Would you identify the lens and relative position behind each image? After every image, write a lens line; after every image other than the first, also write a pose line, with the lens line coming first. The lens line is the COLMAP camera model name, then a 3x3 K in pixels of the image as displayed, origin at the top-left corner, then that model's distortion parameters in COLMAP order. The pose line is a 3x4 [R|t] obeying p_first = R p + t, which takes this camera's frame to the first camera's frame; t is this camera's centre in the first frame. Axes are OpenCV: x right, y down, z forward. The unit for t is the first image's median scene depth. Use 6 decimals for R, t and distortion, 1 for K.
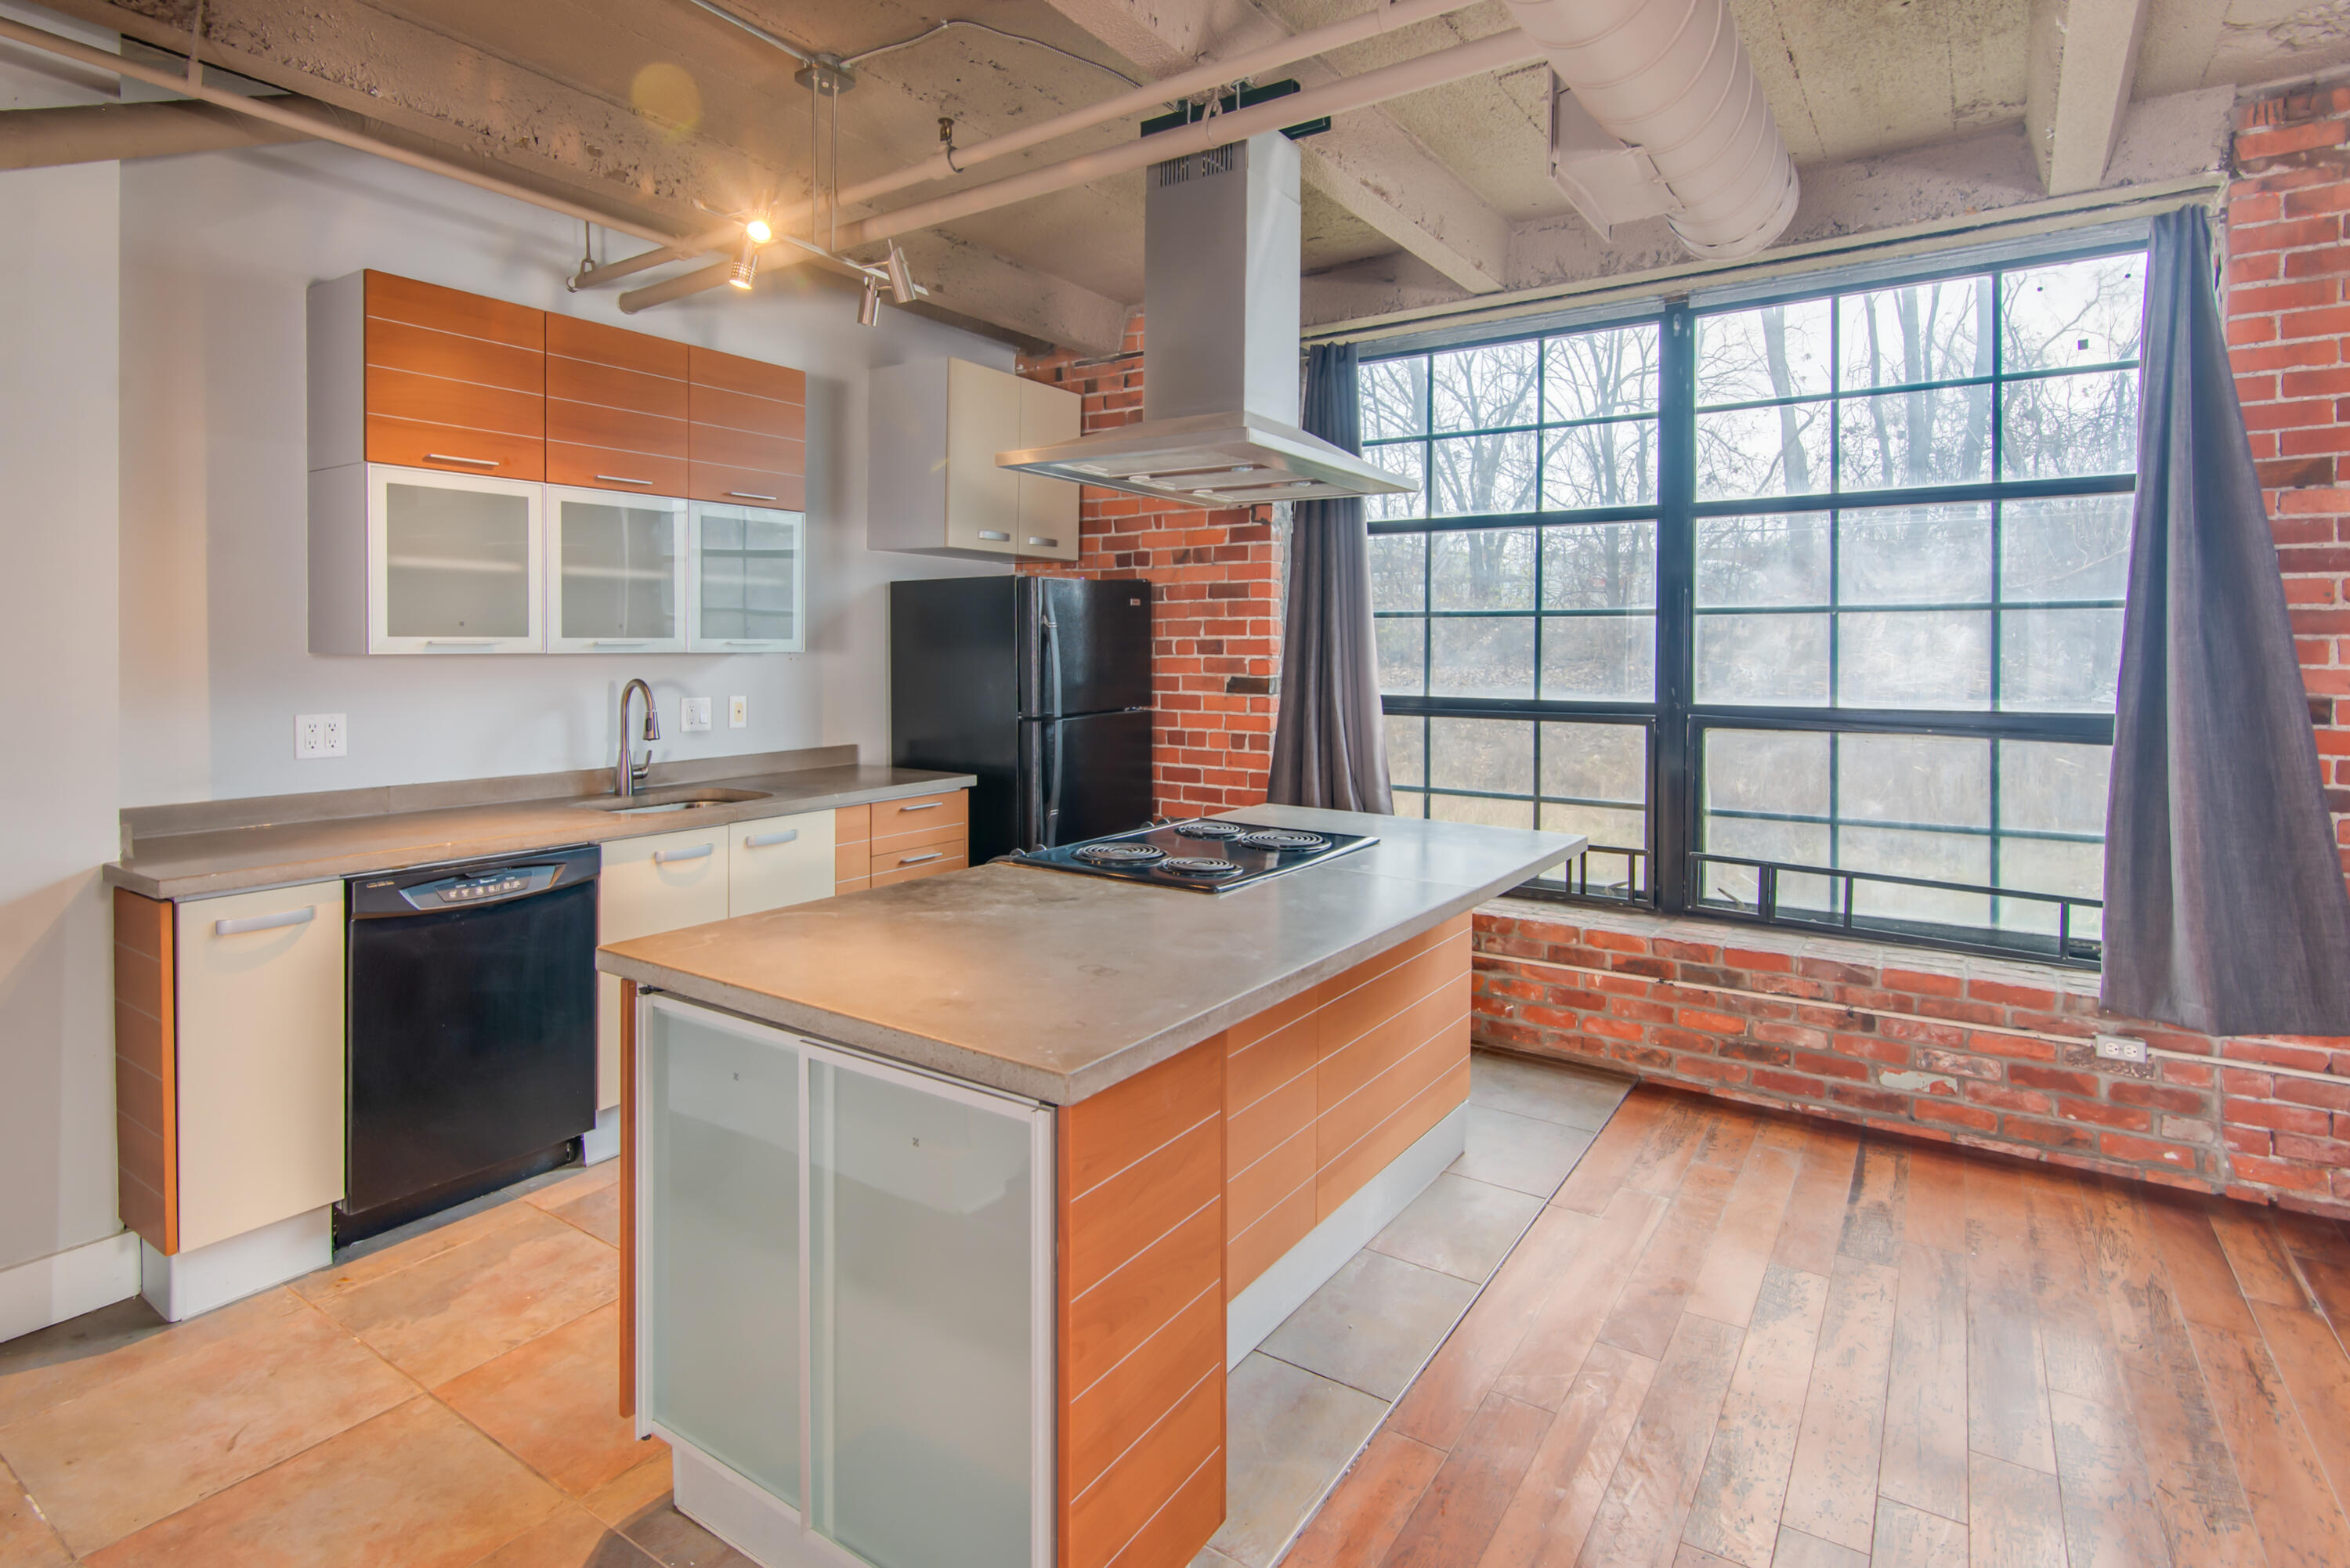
lens RADIAL K [[1170.5, 0, 1200.4], [0, 1170.5, 655.9], [0, 0, 1]] dist [0.011996, 0.000031]
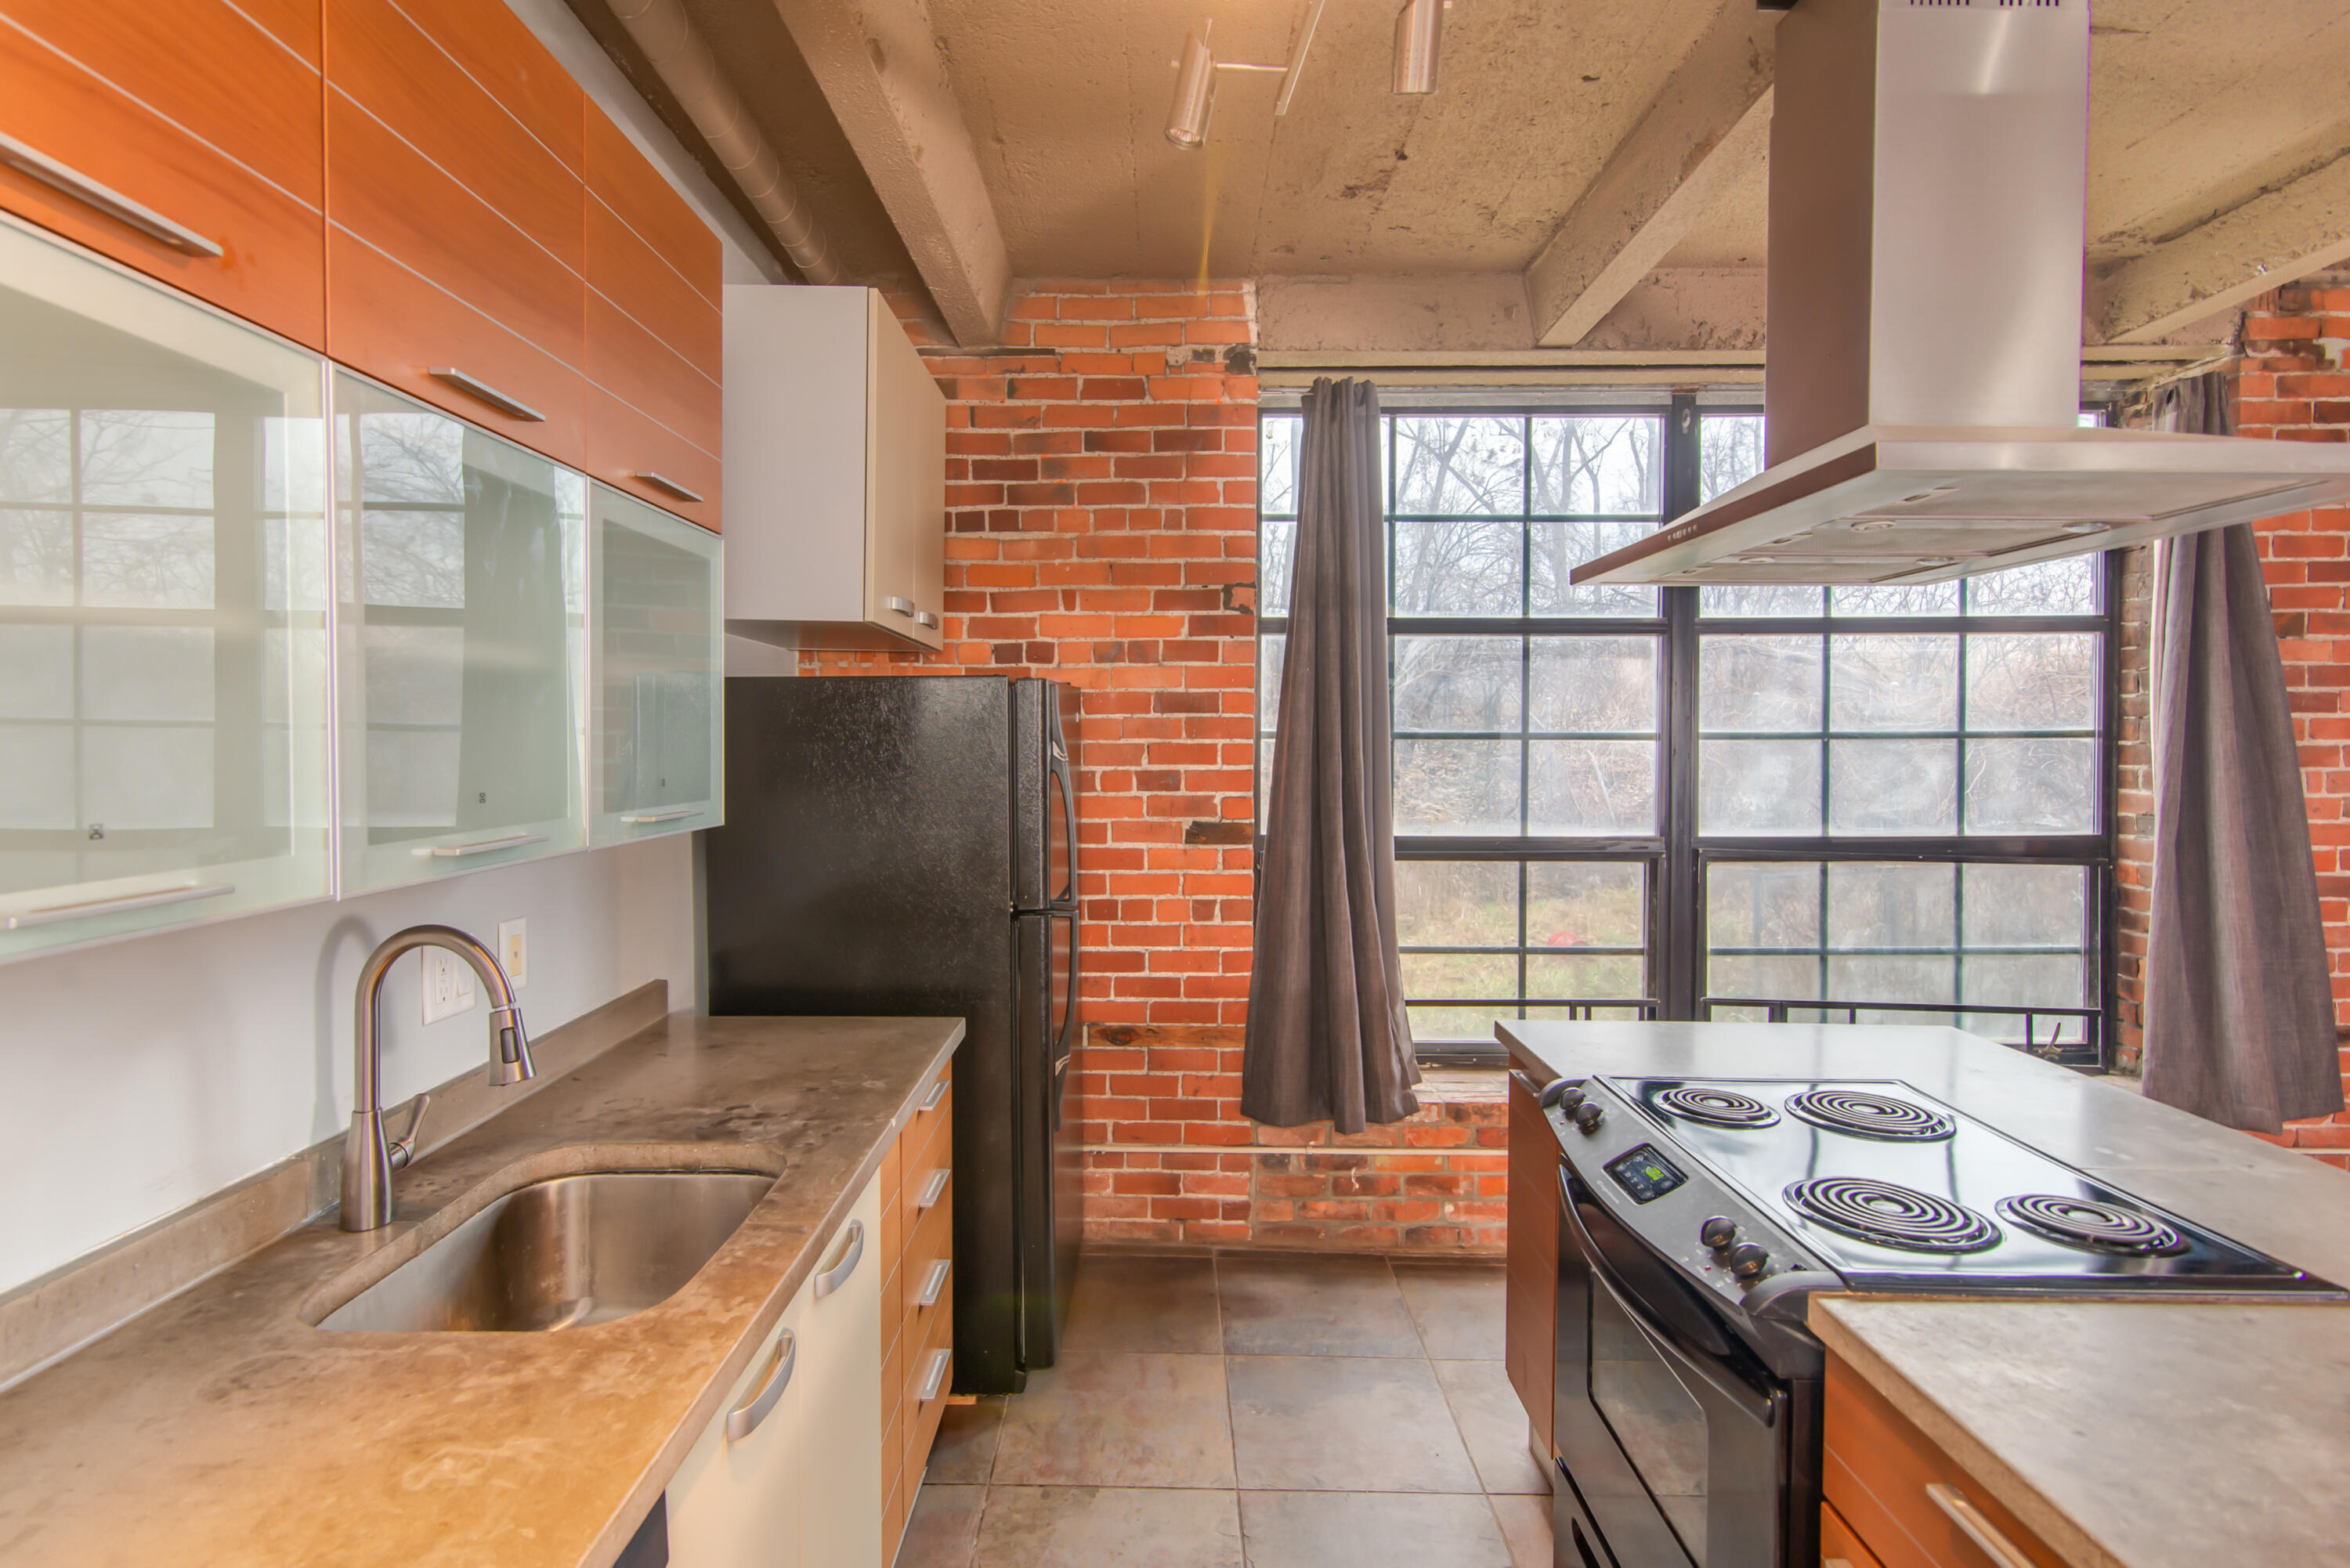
lens RADIAL K [[1170.5, 0, 1169.5], [0, 1170.5, 768.9], [0, 0, 1]] dist [0.011996, 0.000031]
pose [[0.840766, -0.016258, 0.541154, -0.422452], [0.006357, 0.999777, 0.020160, -0.033113], [-0.541361, -0.013509, 0.840682, 0.447030]]
